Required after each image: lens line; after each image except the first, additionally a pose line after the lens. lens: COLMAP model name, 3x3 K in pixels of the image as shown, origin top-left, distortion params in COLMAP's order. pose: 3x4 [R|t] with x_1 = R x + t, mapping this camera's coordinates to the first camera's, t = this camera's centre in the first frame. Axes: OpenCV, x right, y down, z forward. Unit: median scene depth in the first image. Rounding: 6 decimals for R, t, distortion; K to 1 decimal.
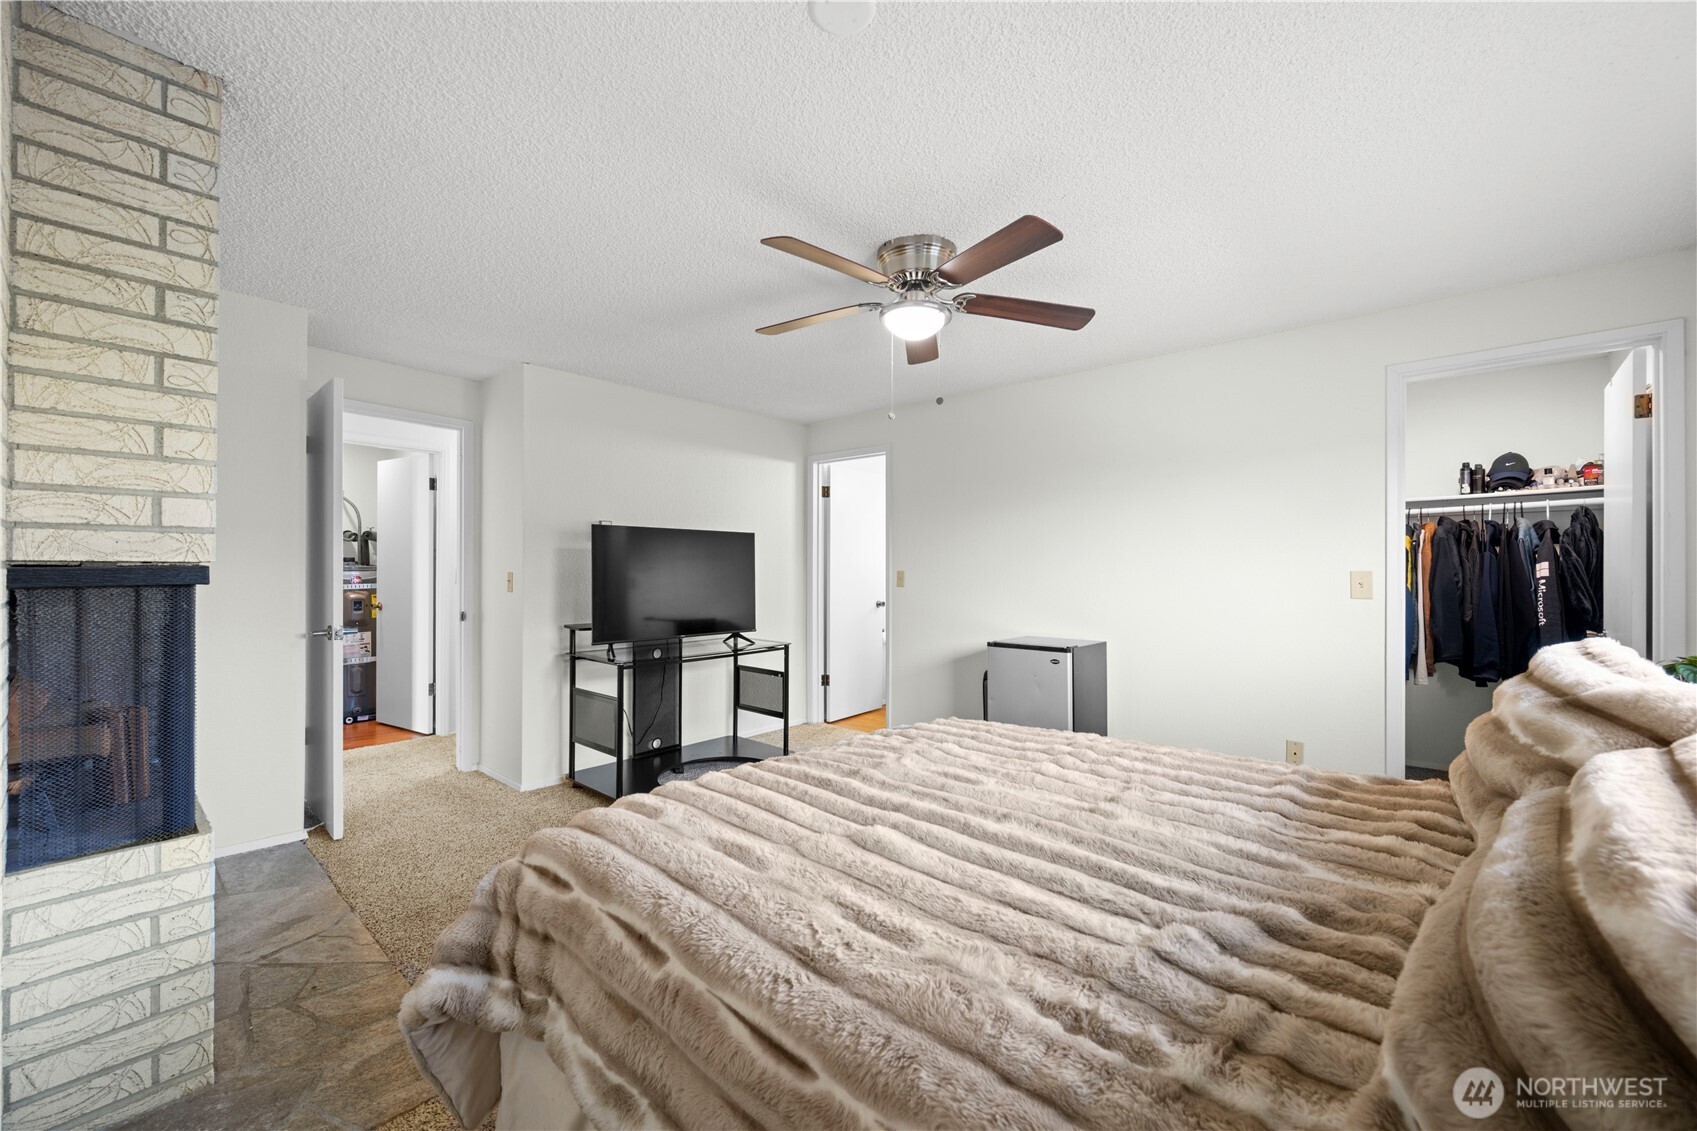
lens RADIAL K [[657.1, 0, 848.5], [0, 657.1, 565.5], [0, 0, 1]] dist [-0.002285, -0.000377]
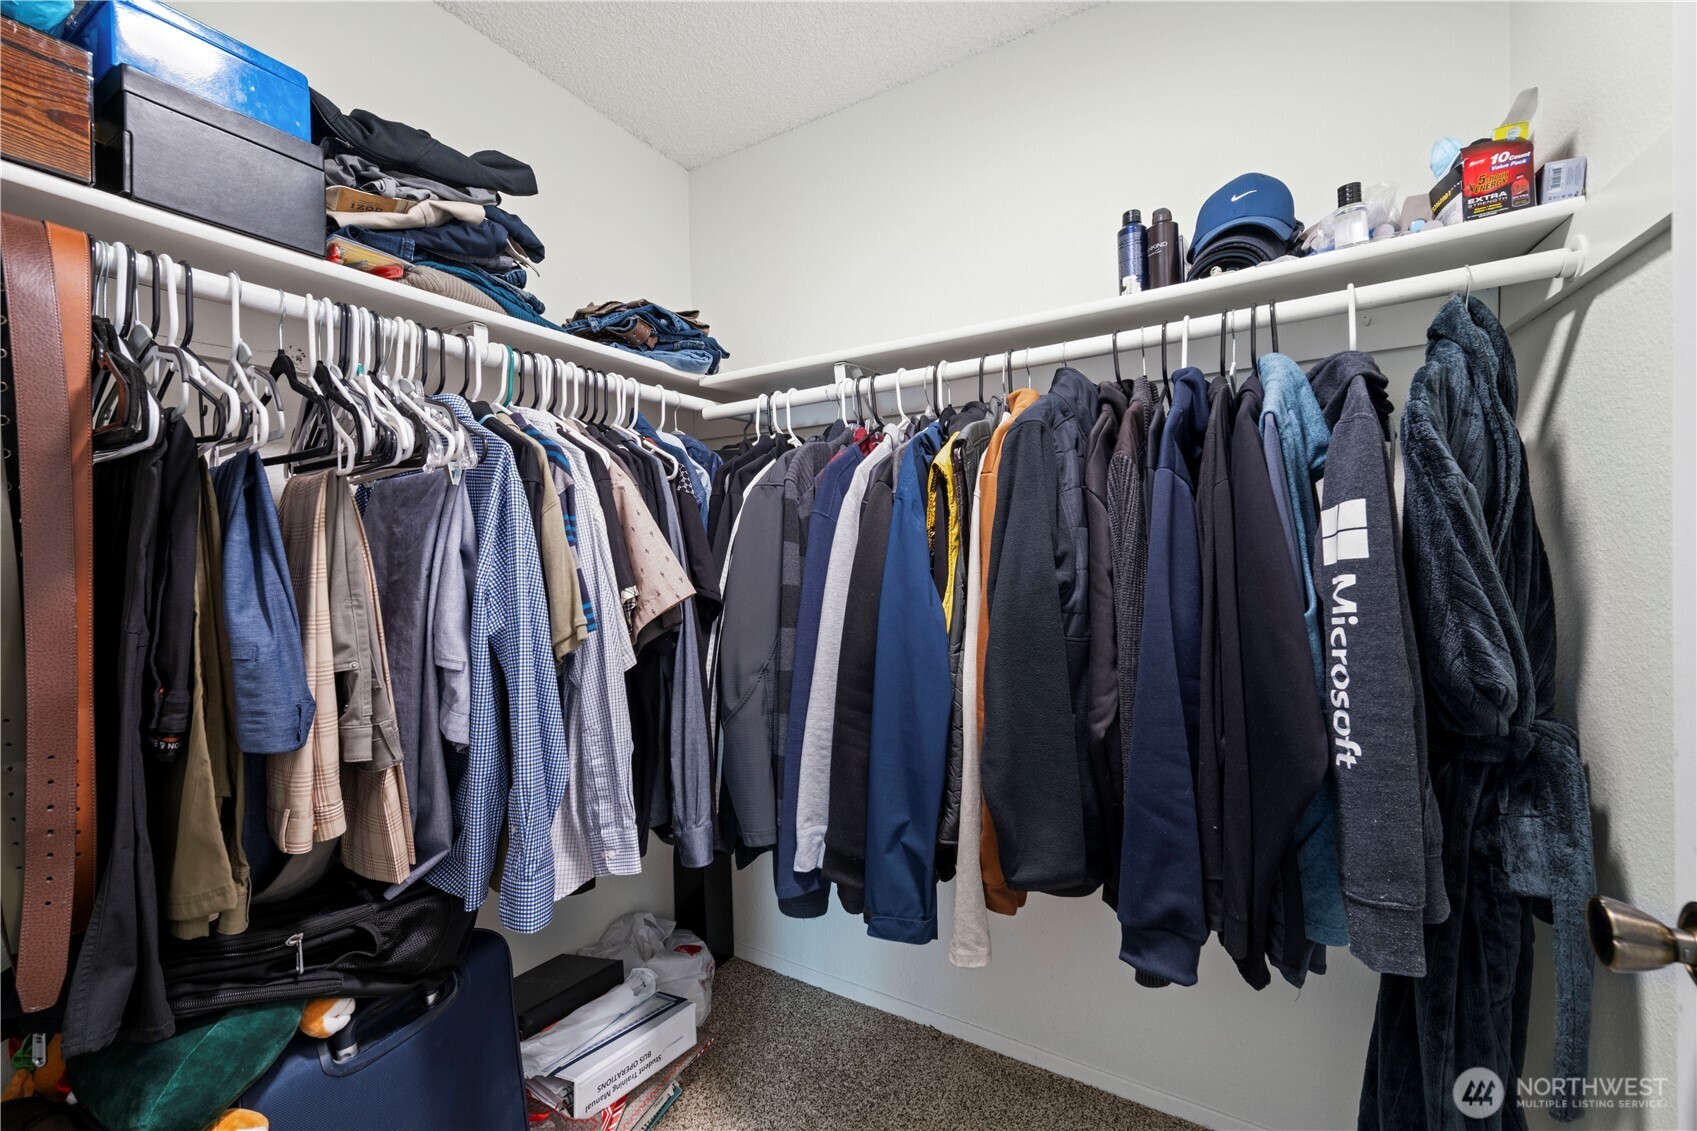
lens RADIAL K [[673.1, 0, 843.6], [0, 673.1, 551.8], [0, 0, 1]] dist [-0.000521, -0.000317]
pose [[0.979150, -0.021895, 0.201954, 0.793734], [0.020544, 0.999750, 0.008785, 0.007251], [-0.202096, -0.004453, 0.979356, 0.760955]]
